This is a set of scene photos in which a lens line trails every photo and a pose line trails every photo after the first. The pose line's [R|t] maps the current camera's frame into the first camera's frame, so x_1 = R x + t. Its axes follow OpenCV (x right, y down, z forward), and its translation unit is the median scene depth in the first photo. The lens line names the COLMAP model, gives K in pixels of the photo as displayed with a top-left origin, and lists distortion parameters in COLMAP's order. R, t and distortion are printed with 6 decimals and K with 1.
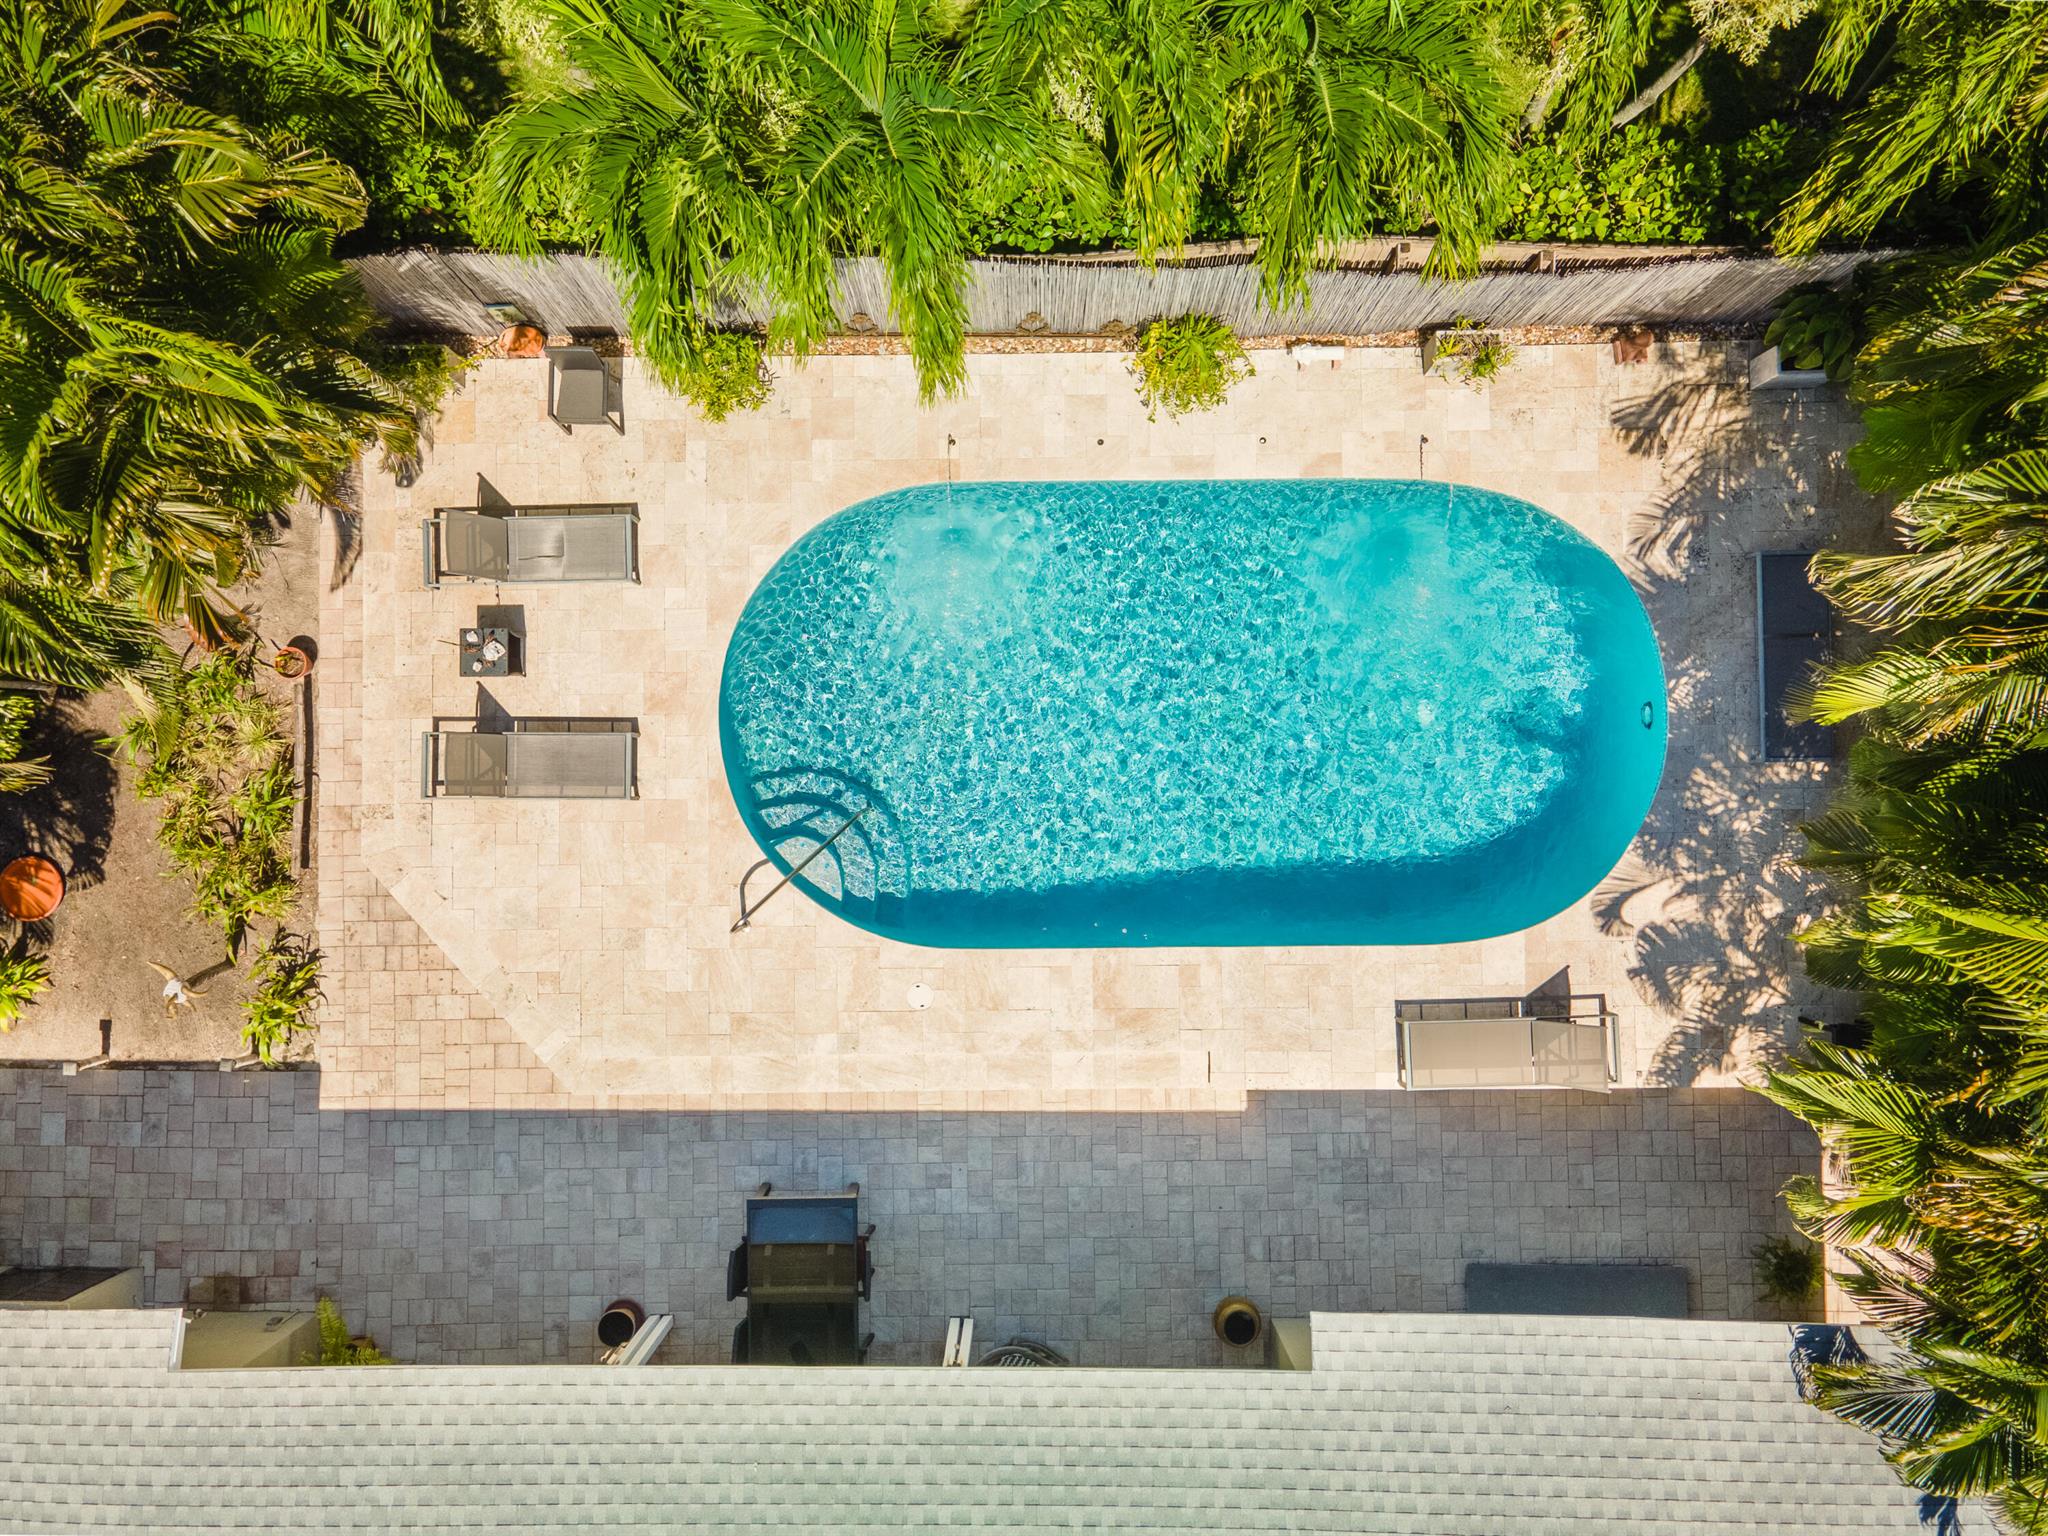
lens RADIAL K [[1490.1, 0, 1024.0], [0, 1490.1, 768.0], [0, 0, 1]] dist [0.001610, 0.063403]
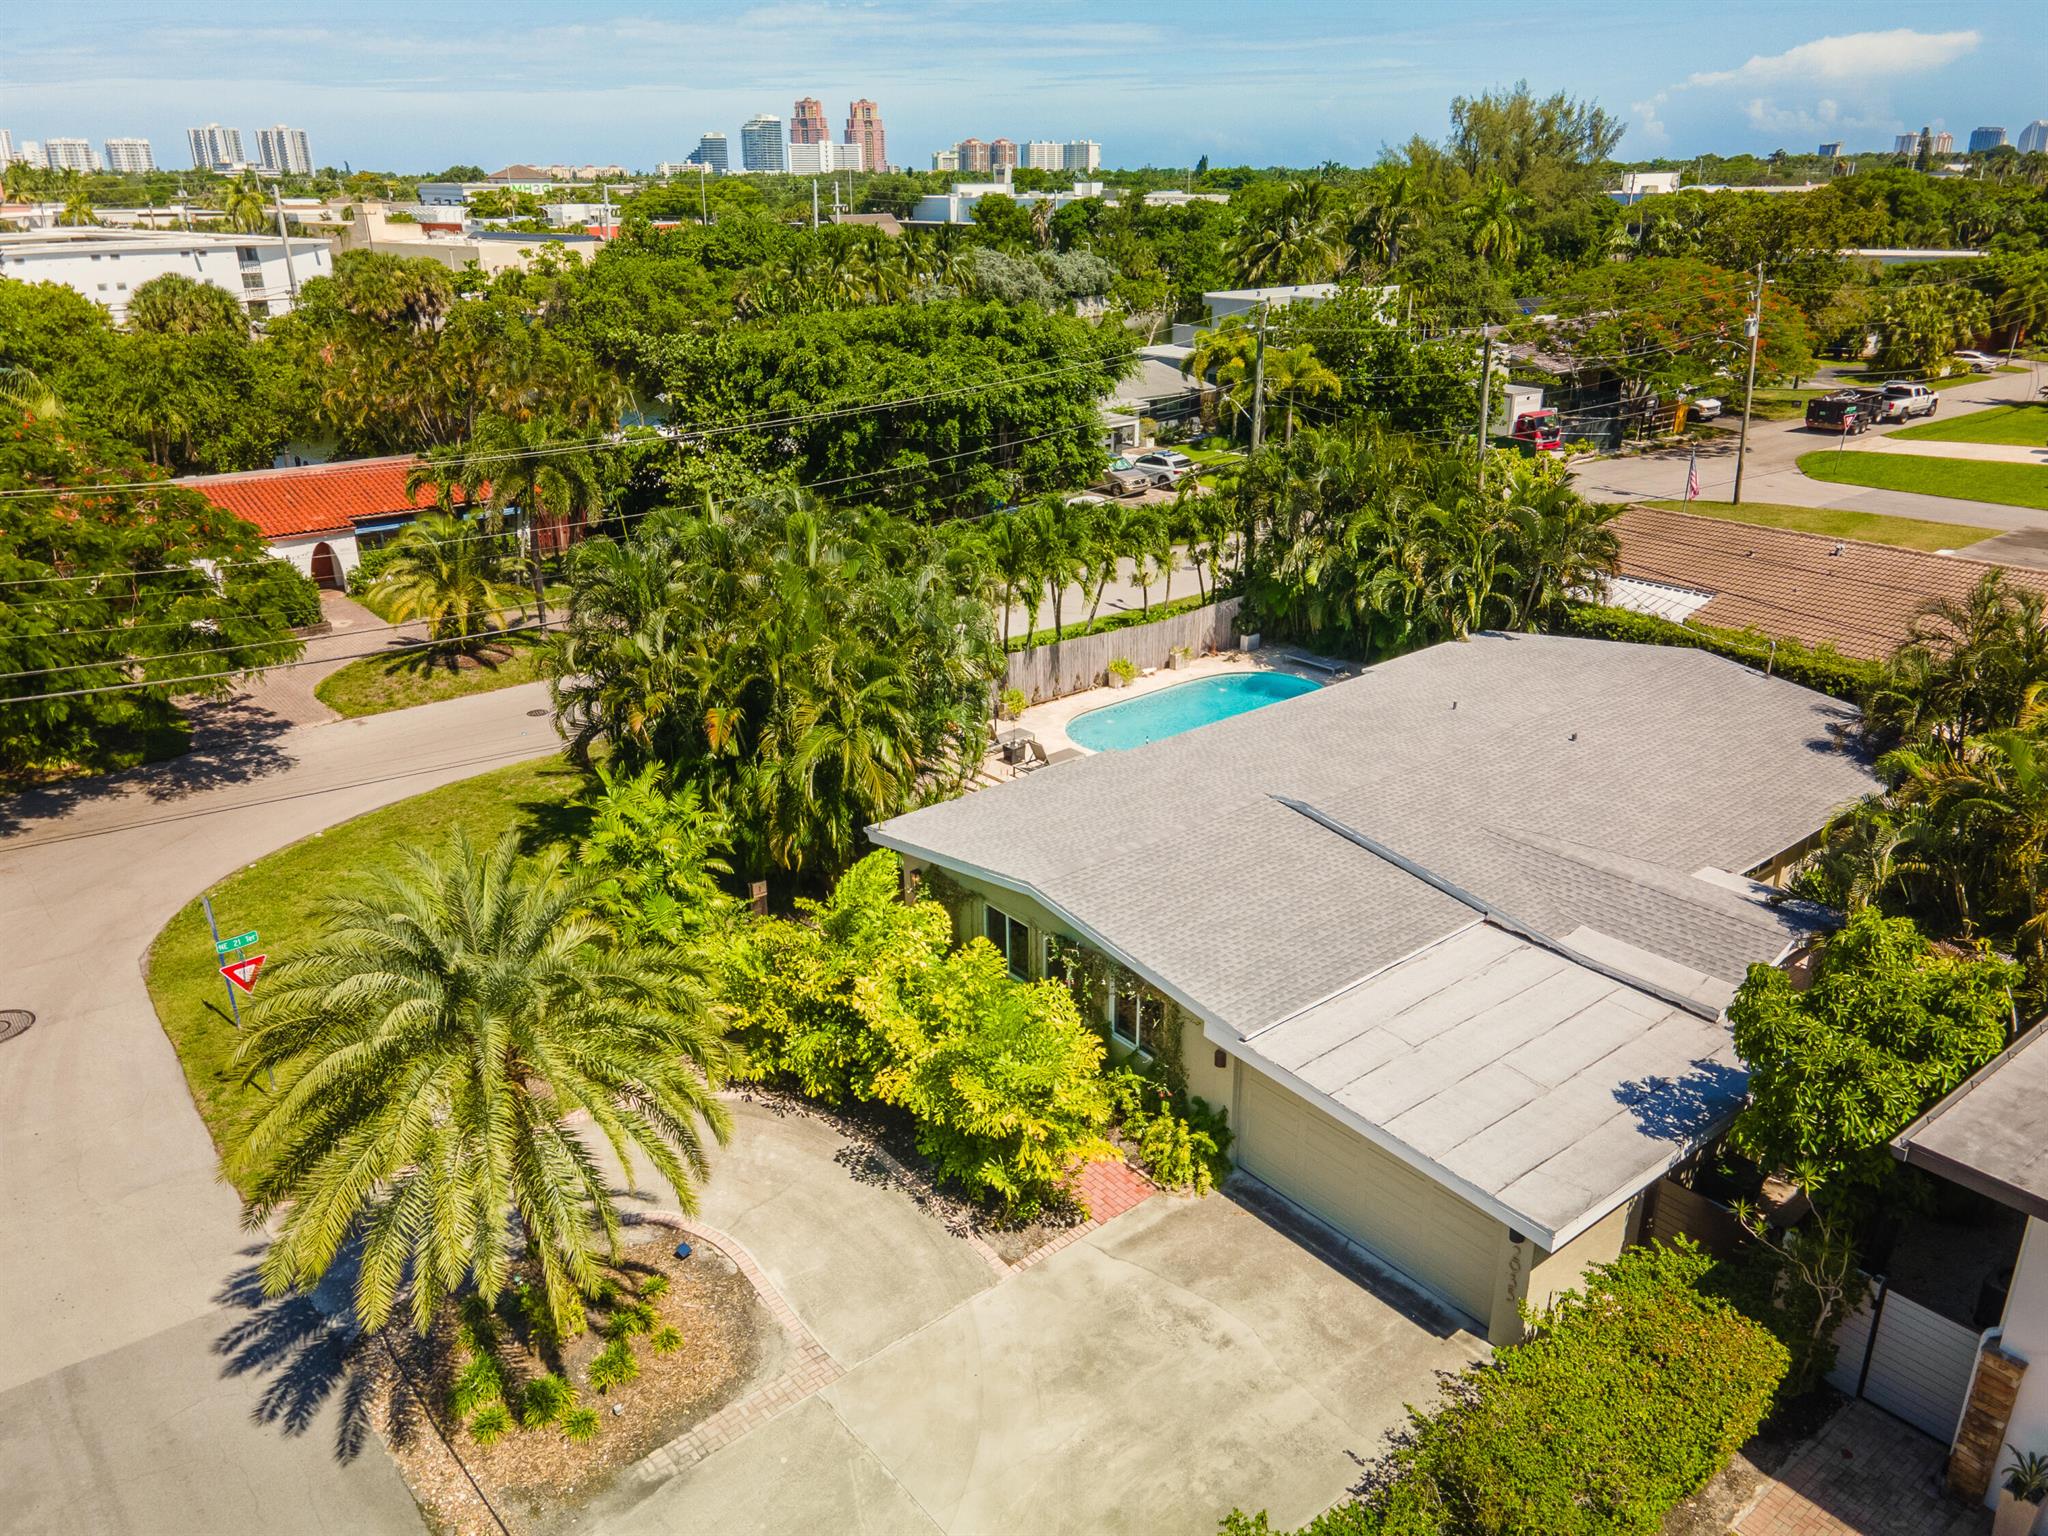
lens RADIAL K [[1490.1, 0, 1024.0], [0, 1490.1, 768.0], [0, 0, 1]] dist [0.001610, 0.063403]
pose [[0.763056, -0.234905, 0.602135, -2.007672], [0.646138, 0.300149, -0.701724, 1.879940], [-0.015892, 0.924516, 0.380811, -0.034214]]
